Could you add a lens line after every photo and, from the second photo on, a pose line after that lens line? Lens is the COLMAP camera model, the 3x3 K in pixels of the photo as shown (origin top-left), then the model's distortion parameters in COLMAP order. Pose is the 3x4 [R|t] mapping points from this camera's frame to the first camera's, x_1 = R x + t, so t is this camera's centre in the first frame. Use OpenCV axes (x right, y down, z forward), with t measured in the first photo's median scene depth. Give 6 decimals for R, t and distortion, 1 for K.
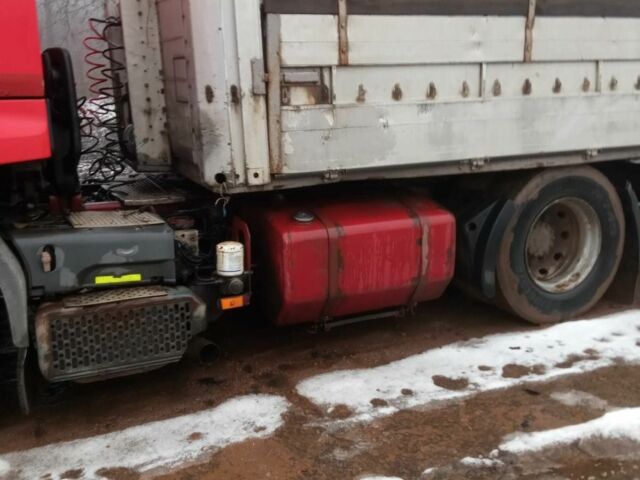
lens RADIAL K [[701.3, 0, 320.0], [0, 701.3, 240.0], [0, 0, 1]] dist [0.163310, -0.245819]
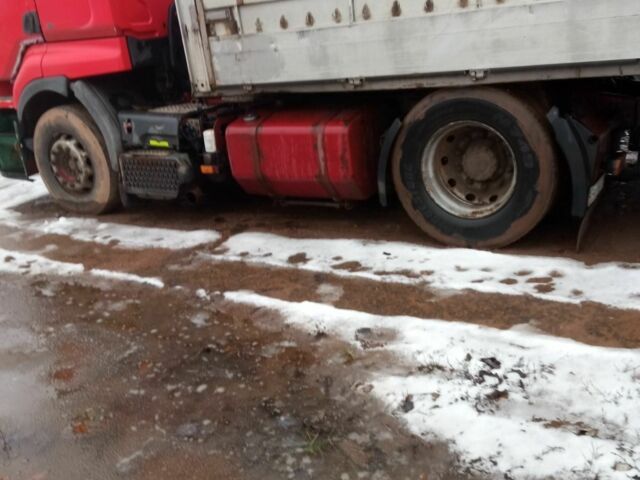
lens RADIAL K [[701.3, 0, 320.0], [0, 701.3, 240.0], [0, 0, 1]] dist [0.163310, -0.245819]
pose [[0.520883, 0.220517, -0.824653, 1.251137], [-0.092062, 0.974934, 0.202553, -0.091434], [0.848649, -0.029588, 0.528128, 0.369179]]
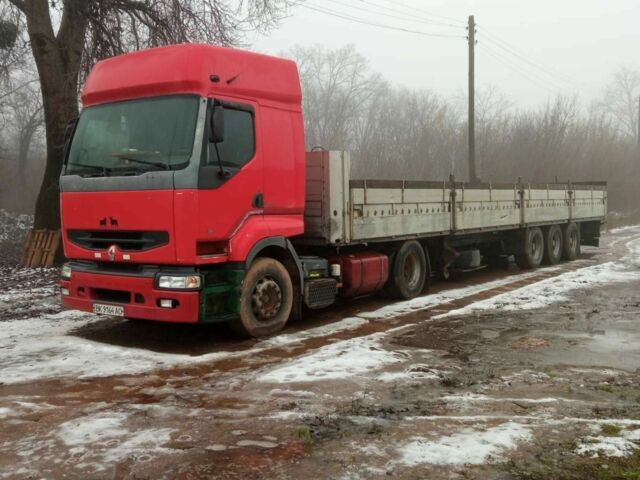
lens RADIAL K [[701.3, 0, 320.0], [0, 701.3, 240.0], [0, 0, 1]] dist [0.163310, -0.245819]
pose [[0.871766, -0.019068, 0.489551, -1.499137], [0.105463, 0.983120, -0.149511, 0.310086], [-0.478436, 0.181968, 0.859062, -1.356106]]
